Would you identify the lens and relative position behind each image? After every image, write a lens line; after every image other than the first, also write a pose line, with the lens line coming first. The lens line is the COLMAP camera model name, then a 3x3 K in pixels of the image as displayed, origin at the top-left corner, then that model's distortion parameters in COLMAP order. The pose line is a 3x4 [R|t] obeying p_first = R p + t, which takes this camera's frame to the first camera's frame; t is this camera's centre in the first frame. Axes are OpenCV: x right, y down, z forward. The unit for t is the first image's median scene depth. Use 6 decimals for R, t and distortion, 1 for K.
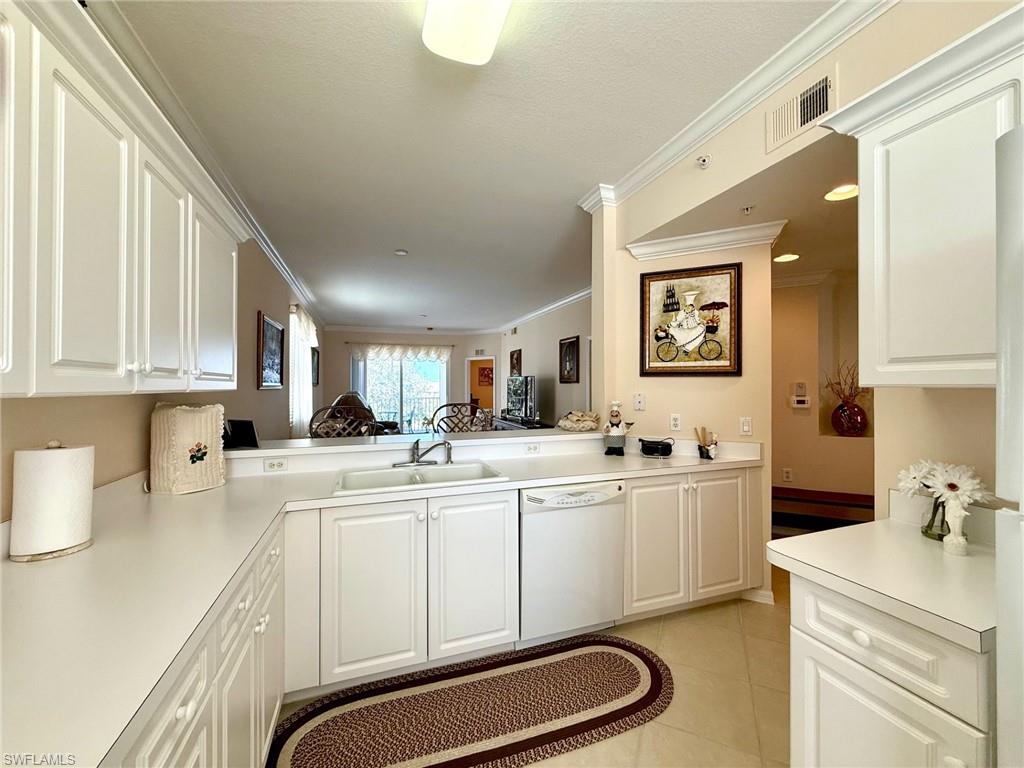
lens RADIAL K [[410.0, 0, 510.1], [0, 410.0, 382.9], [0, 0, 1]] dist [0.003622, 0.000005]
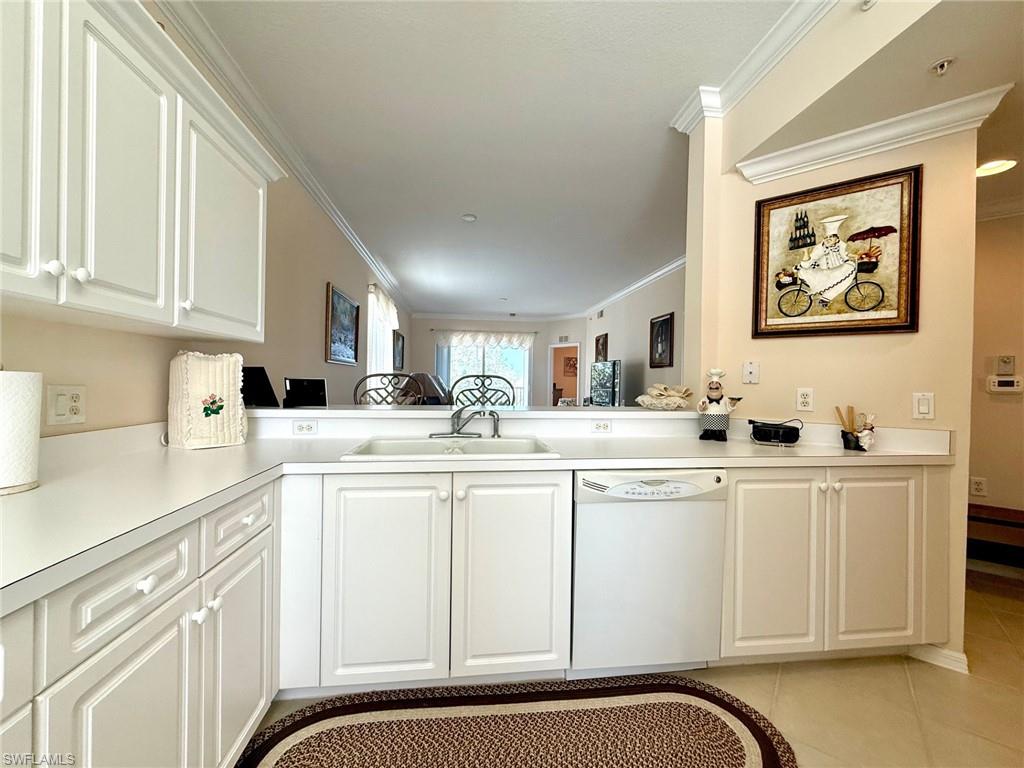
lens RADIAL K [[410.0, 0, 510.2], [0, 410.0, 382.8], [0, 0, 1]] dist [0.003622, 0.000005]
pose [[0.975663, 0.018090, -0.218529, 0.056153], [-0.016151, 0.999813, 0.010656, 0.073101], [0.218681, -0.006867, 0.975772, 0.189304]]
